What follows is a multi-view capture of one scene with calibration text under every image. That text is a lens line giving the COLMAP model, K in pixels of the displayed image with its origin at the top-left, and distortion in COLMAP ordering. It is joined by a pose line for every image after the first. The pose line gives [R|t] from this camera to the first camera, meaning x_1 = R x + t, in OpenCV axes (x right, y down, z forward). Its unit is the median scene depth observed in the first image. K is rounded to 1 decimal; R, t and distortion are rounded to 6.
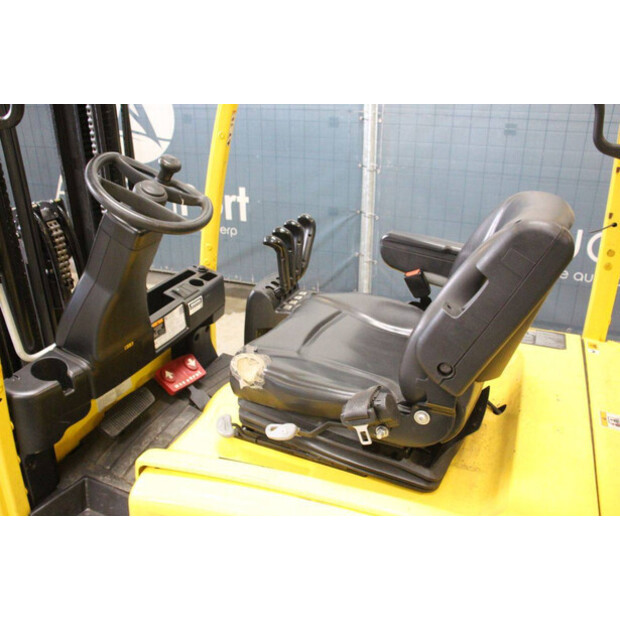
lens RADIAL K [[546.0, 0, 310.0], [0, 546.0, 310.0], [0, 0, 1]] dist [-0.154492, 0.163624]
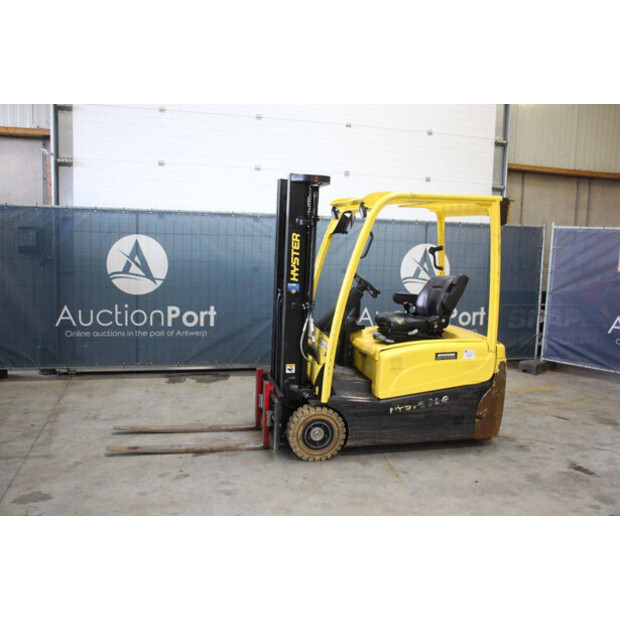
lens RADIAL K [[567.1, 0, 310.0], [0, 567.1, 310.0], [0, 0, 1]] dist [-0.137094, 0.151323]
pose [[0.816461, -0.043303, 0.575774, -1.883496], [0.208143, 0.952212, -0.223538, 0.516814], [-0.538579, 0.302353, 0.786458, -1.174499]]
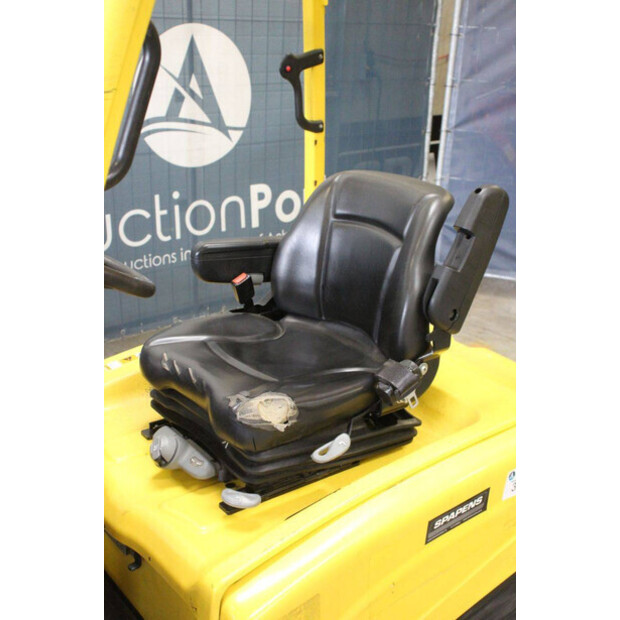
lens RADIAL K [[795.4, 0, 310.0], [0, 795.4, 310.0], [0, 0, 1]] dist [0.021231, 0.037169]
pose [[0.476183, -0.293386, 0.828959, -0.730518], [0.327496, 0.934052, 0.142456, -0.139581], [-0.816086, 0.203645, 0.540863, 0.128594]]
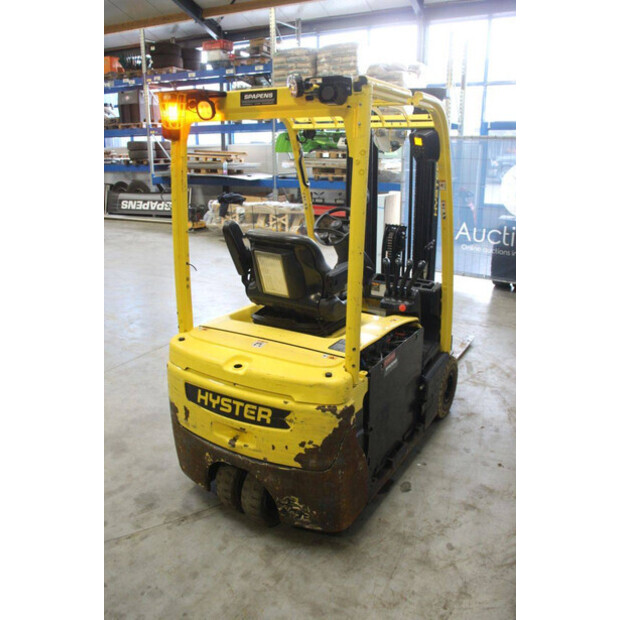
lens RADIAL K [[532.8, 0, 310.0], [0, 532.8, 310.0], [0, 0, 1]] dist [-0.163017, 0.164286]
pose [[-0.153715, 0.298822, -0.941848, 1.675024], [-0.409430, 0.848239, 0.335943, -0.463153], [0.899299, 0.437260, -0.008040, 0.763293]]
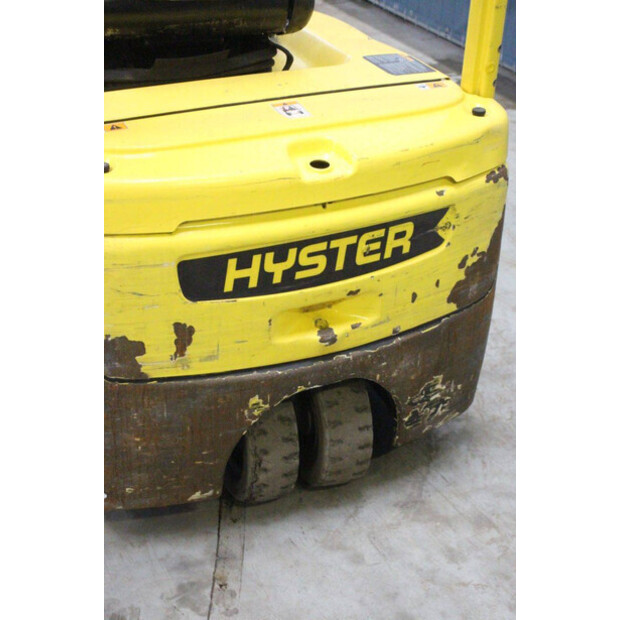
lens RADIAL K [[1163.1, 0, 310.0], [0, 1163.1, 310.0], [0, 0, 1]] dist [0.045976, 2.484866]
pose [[0.758301, 0.354883, -0.546844, 1.241409], [-0.316107, 0.933792, 0.167658, 0.125636], [0.570137, 0.045726, 0.820276, -0.431917]]
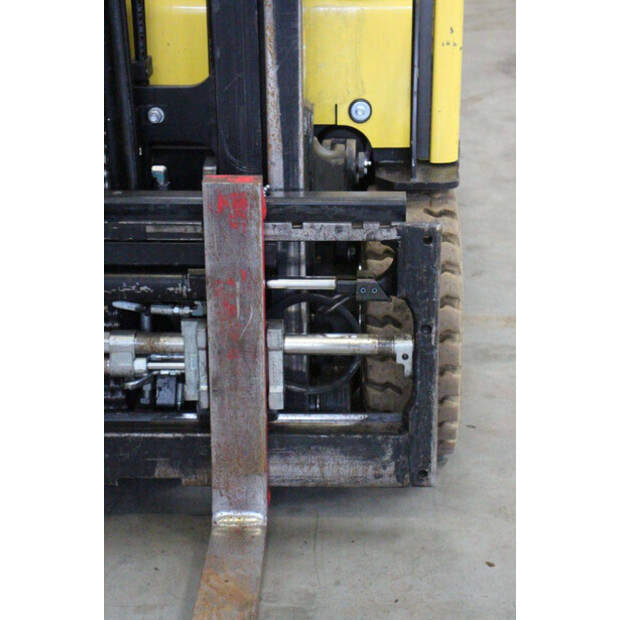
lens RADIAL K [[1470.3, 0, 310.0], [0, 1470.3, 310.0], [0, 0, 1]] dist [0.396648, 0.089561]
pose [[-0.339356, -0.327479, 0.881813, -1.646805], [0.407972, 0.793446, 0.451666, -0.186256], [-0.847582, 0.513031, -0.135658, 1.171778]]
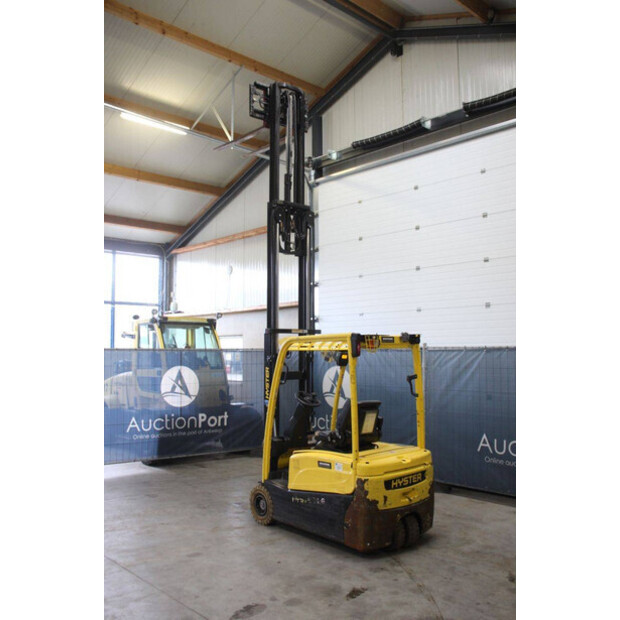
lens RADIAL K [[579.7, 0, 310.0], [0, 579.7, 310.0], [0, 0, 1]] dist [-0.133879, 0.173058]
pose [[0.893713, -0.030665, -0.447591, 1.428598], [-0.188014, 0.880229, -0.435715, 0.919611], [0.407343, 0.473558, 0.780906, -2.361184]]
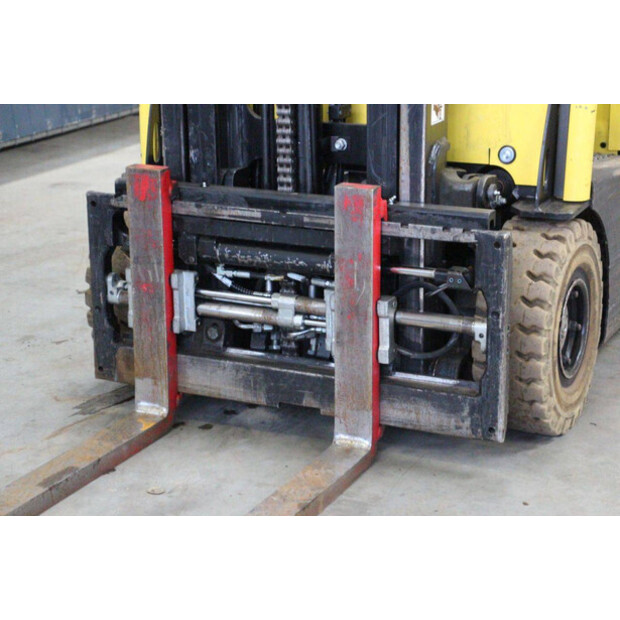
lens RADIAL K [[1470.3, 0, 310.0], [0, 1470.3, 310.0], [0, 0, 1]] dist [0.396648, 0.089561]
pose [[0.058113, -0.276525, 0.959248, -2.134200], [0.430599, 0.873837, 0.225817, -0.039897], [-0.900670, 0.399929, 0.169852, 0.850659]]
